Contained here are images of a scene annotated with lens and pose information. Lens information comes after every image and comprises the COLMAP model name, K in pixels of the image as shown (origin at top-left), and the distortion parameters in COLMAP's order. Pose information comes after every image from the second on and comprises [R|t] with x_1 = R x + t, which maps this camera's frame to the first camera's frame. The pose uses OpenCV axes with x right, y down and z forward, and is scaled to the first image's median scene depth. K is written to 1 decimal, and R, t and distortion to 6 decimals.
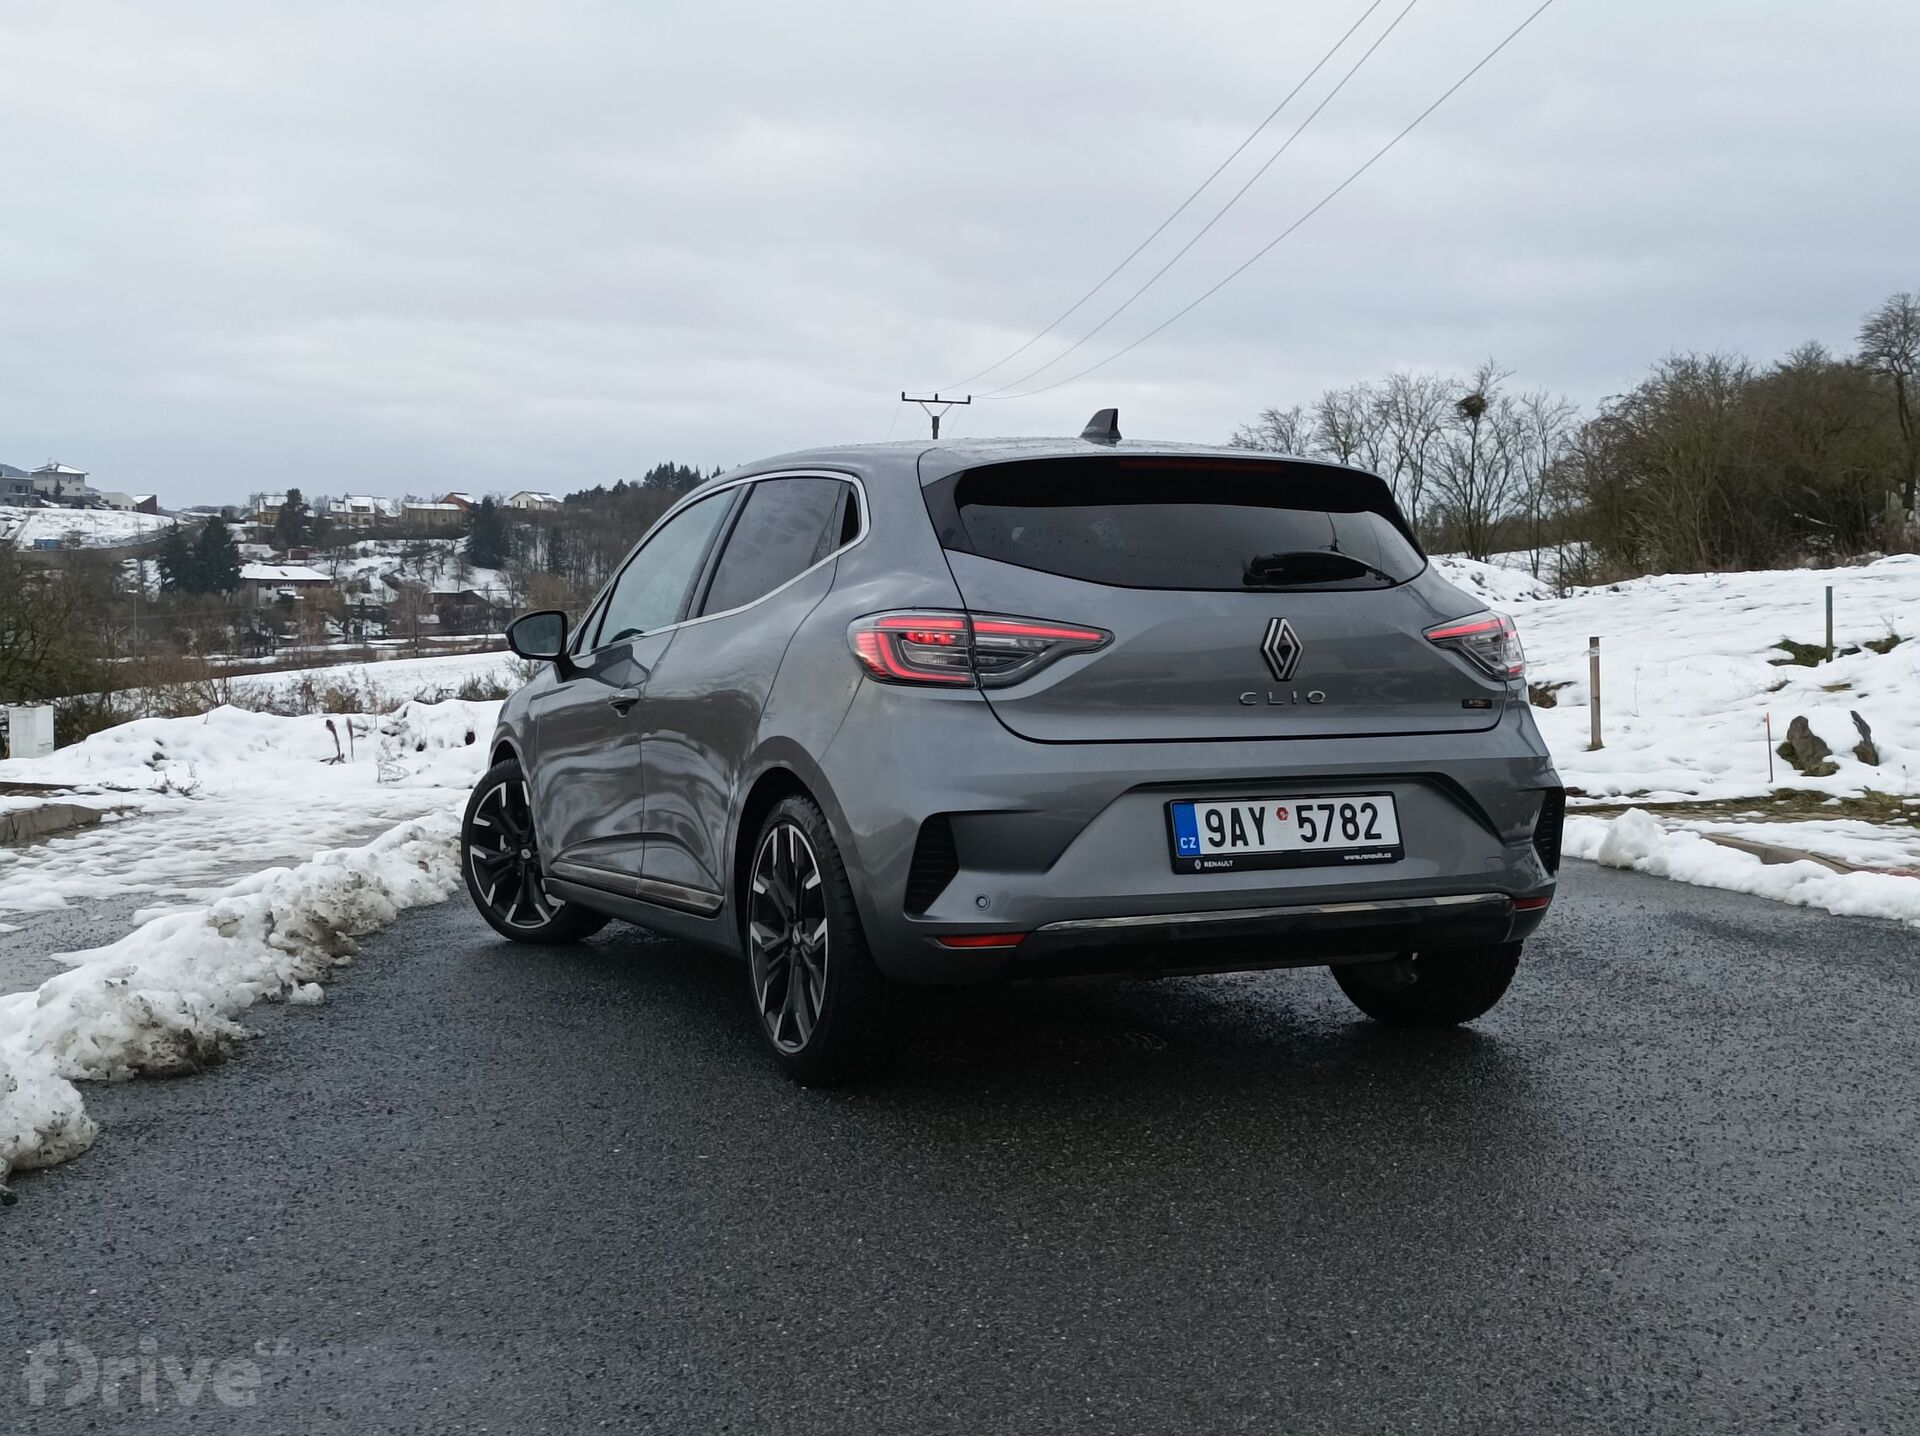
lens RADIAL K [[2077.6, 0, 952.6], [0, 2077.6, 714.9], [0, 0, 1]] dist [0.109046, -0.262253]
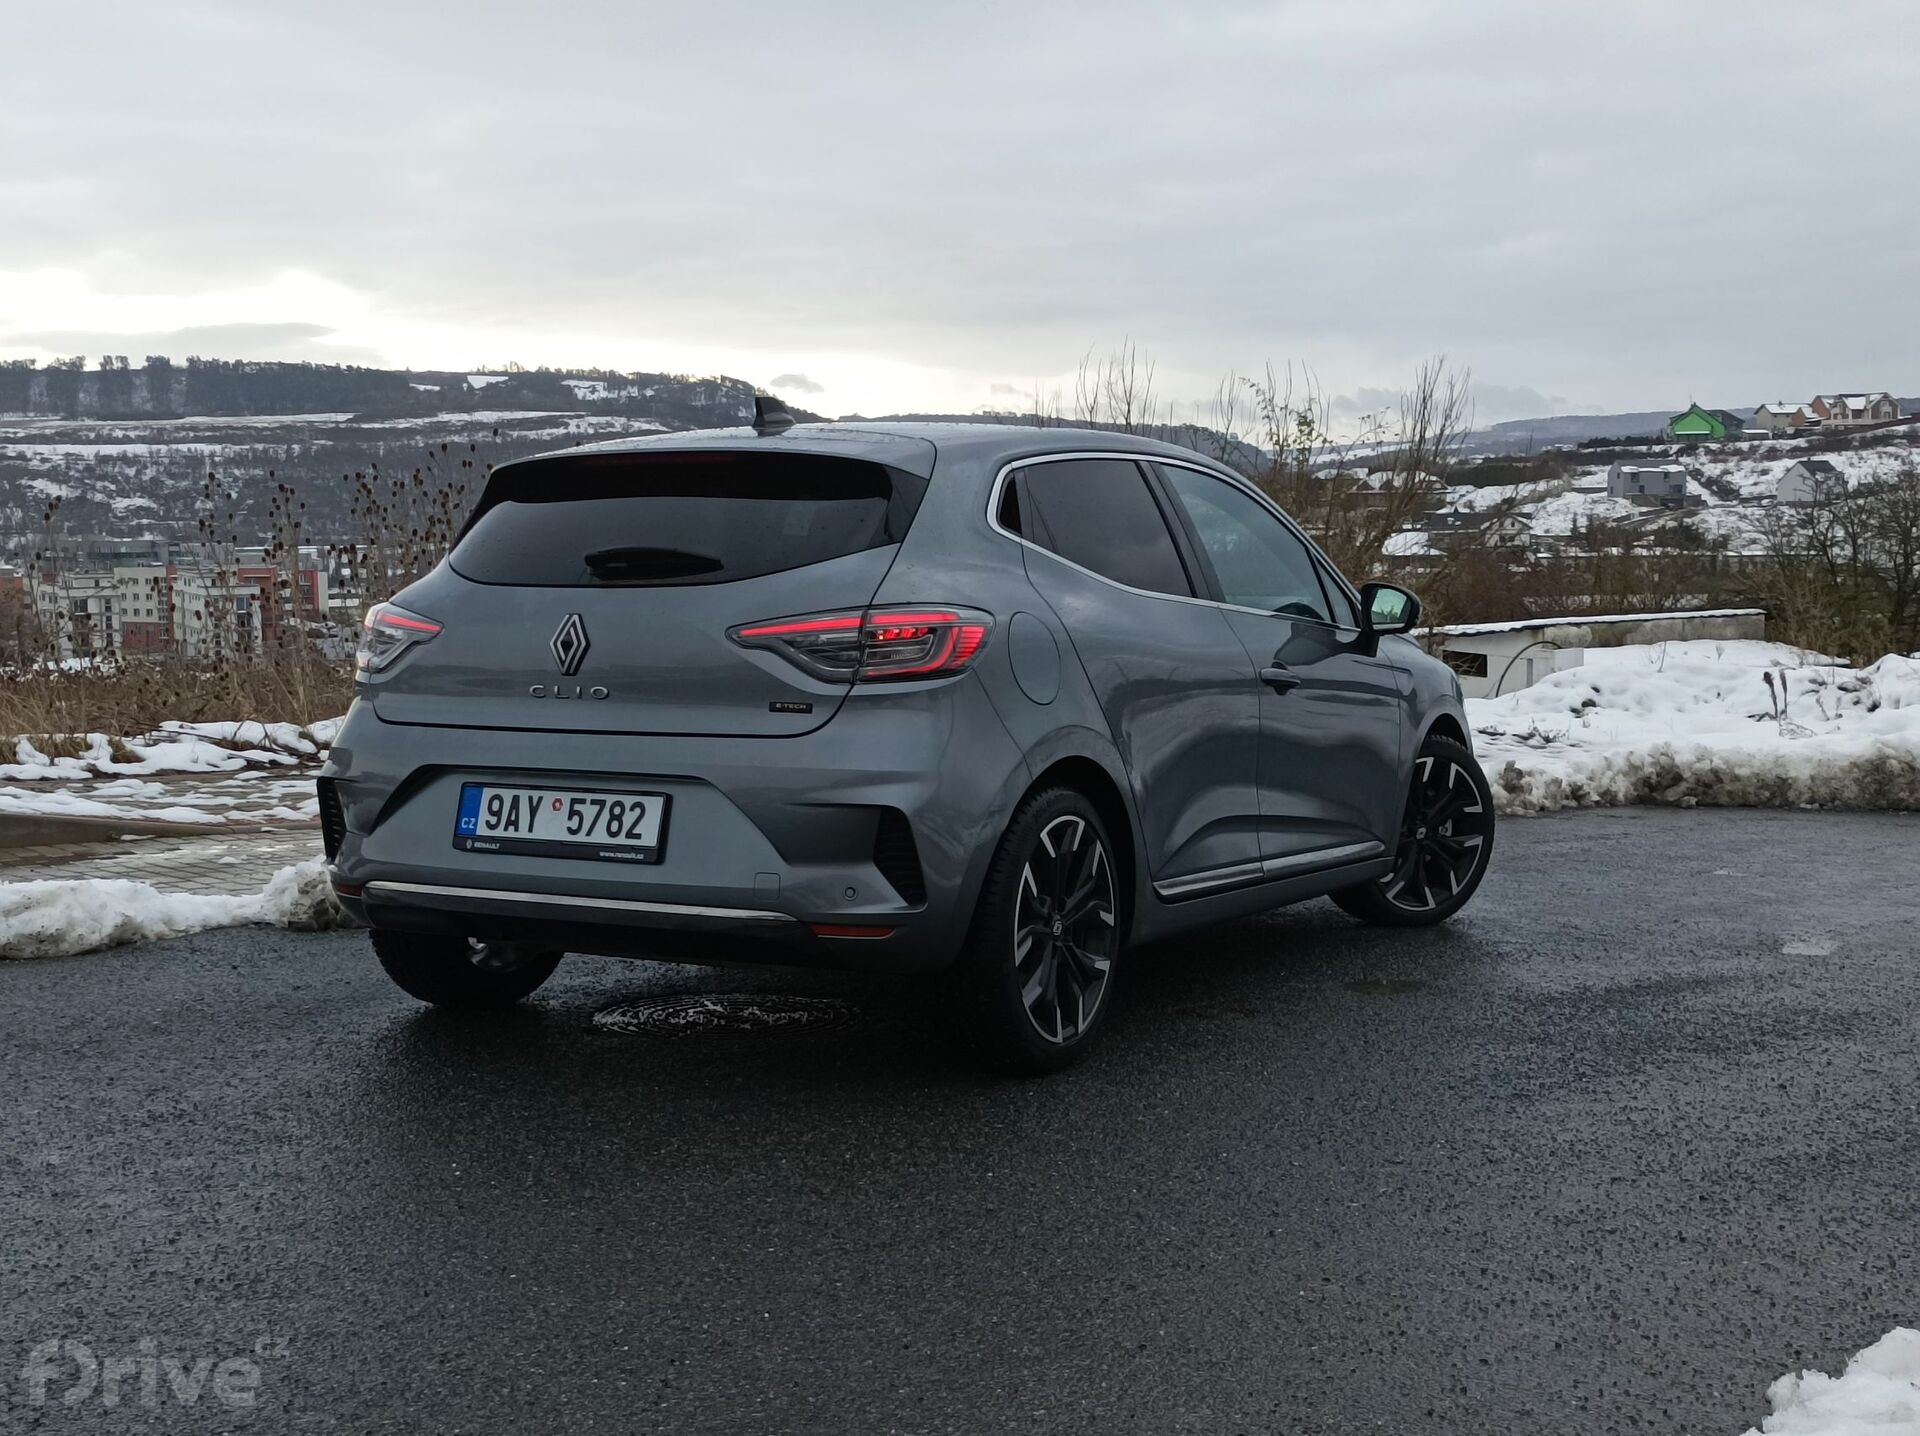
lens RADIAL K [[2302.2, 0, 960.0], [0, 2302.2, 718.0], [0, 0, 1]] dist [-0.017792, -0.032657]
pose [[0.597740, 0.051946, -0.800005, 1.110369], [-0.027152, 0.998638, 0.044556, -0.048132], [0.801230, -0.004911, 0.598336, 0.449806]]
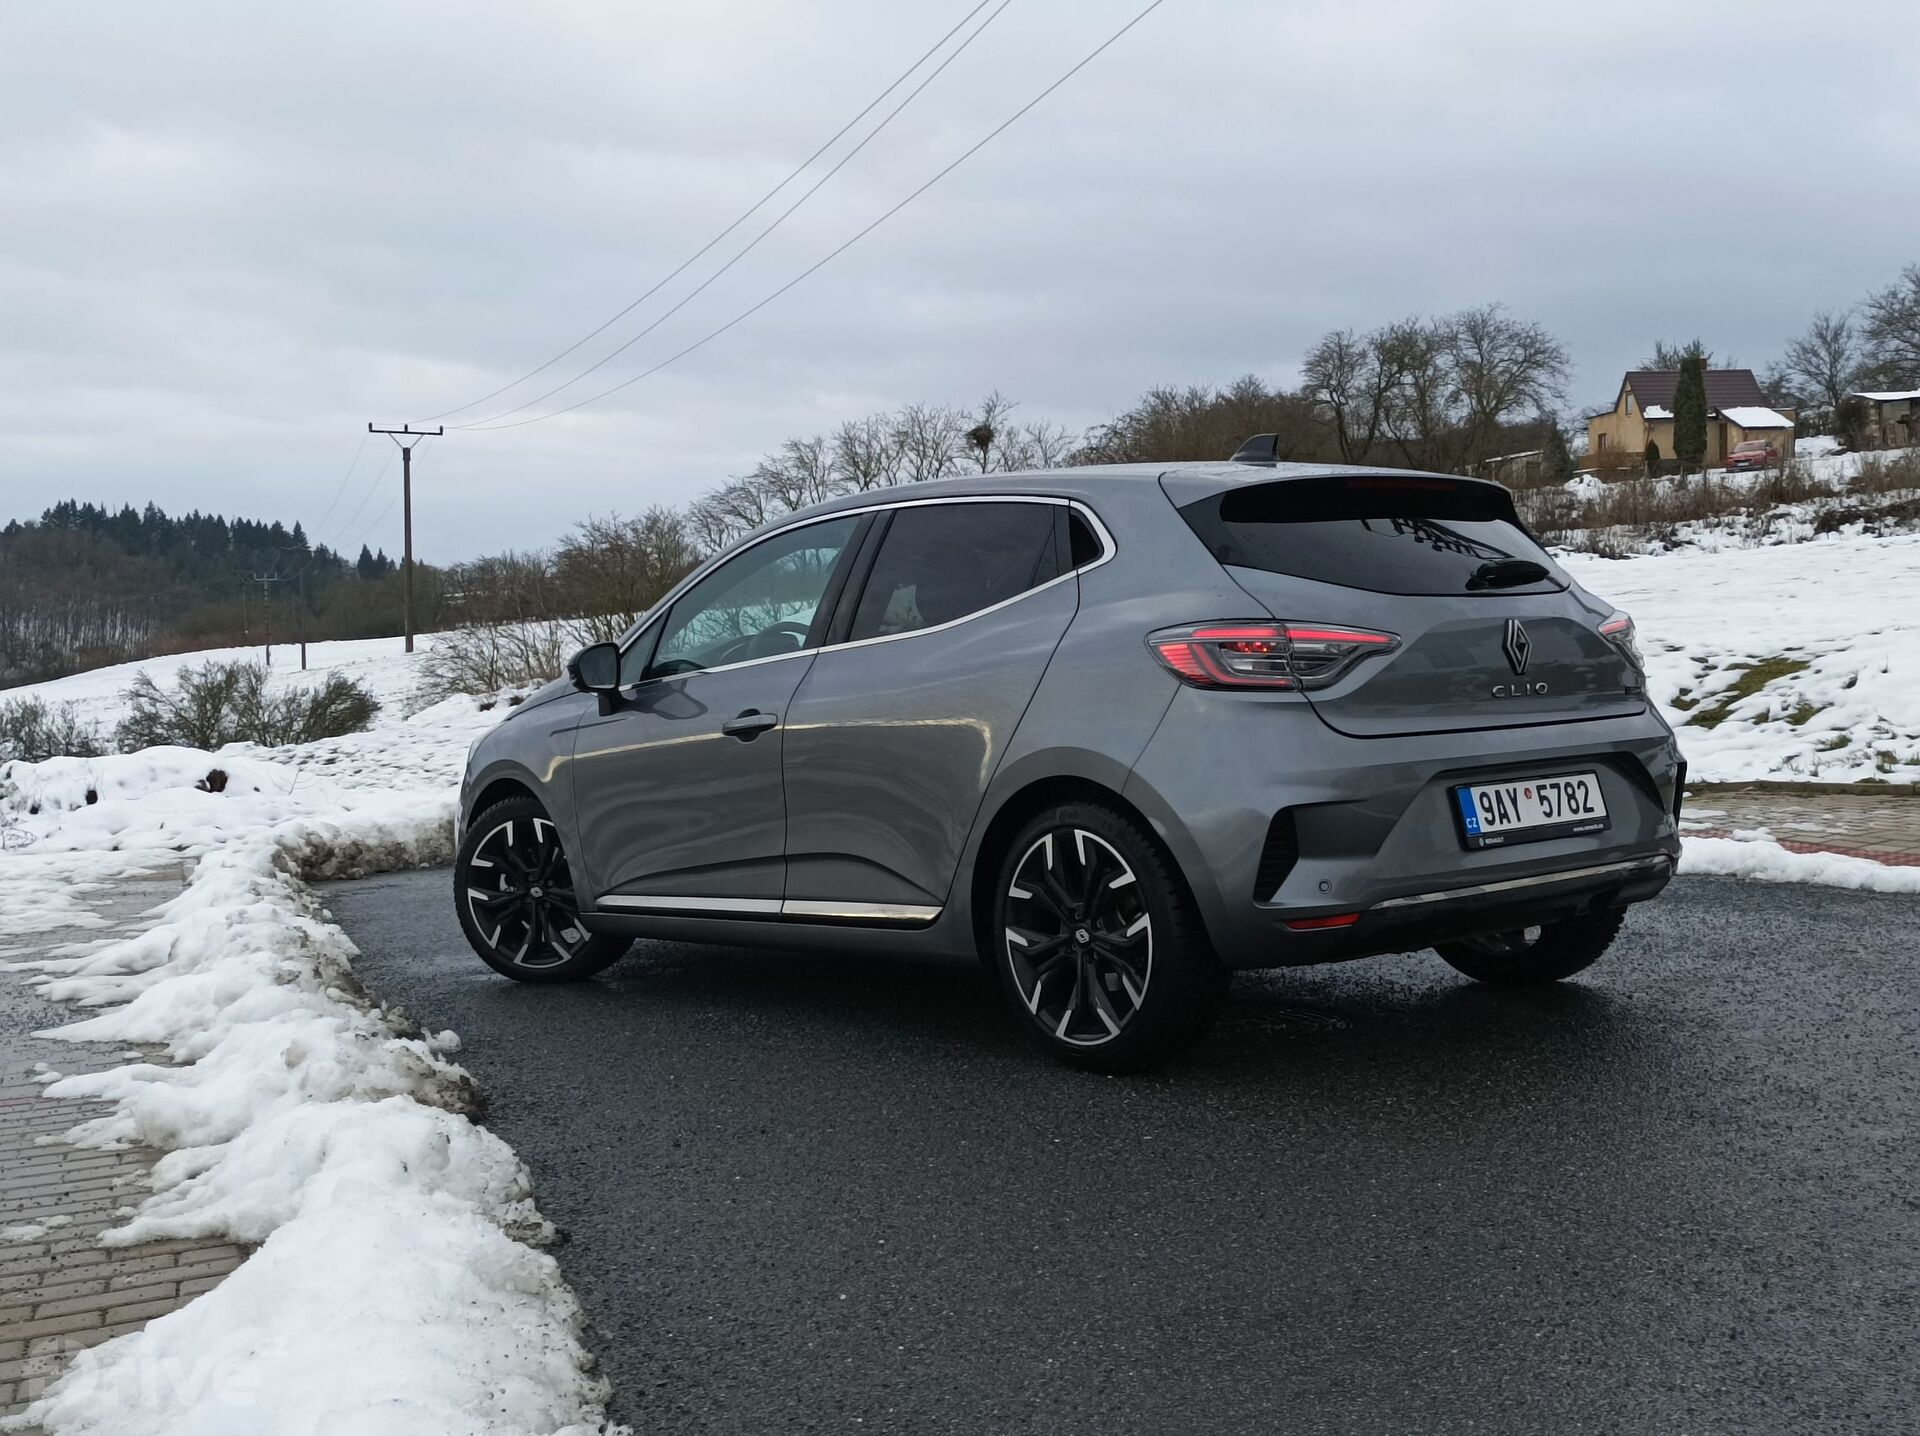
lens RADIAL K [[2077.6, 0, 952.6], [0, 2077.6, 714.9], [0, 0, 1]] dist [0.109046, -0.262253]
pose [[0.964374, -0.042067, 0.261178, -0.403783], [0.045858, 0.998912, -0.008435, 0.000695], [-0.260539, 0.020112, 0.965254, -0.003242]]
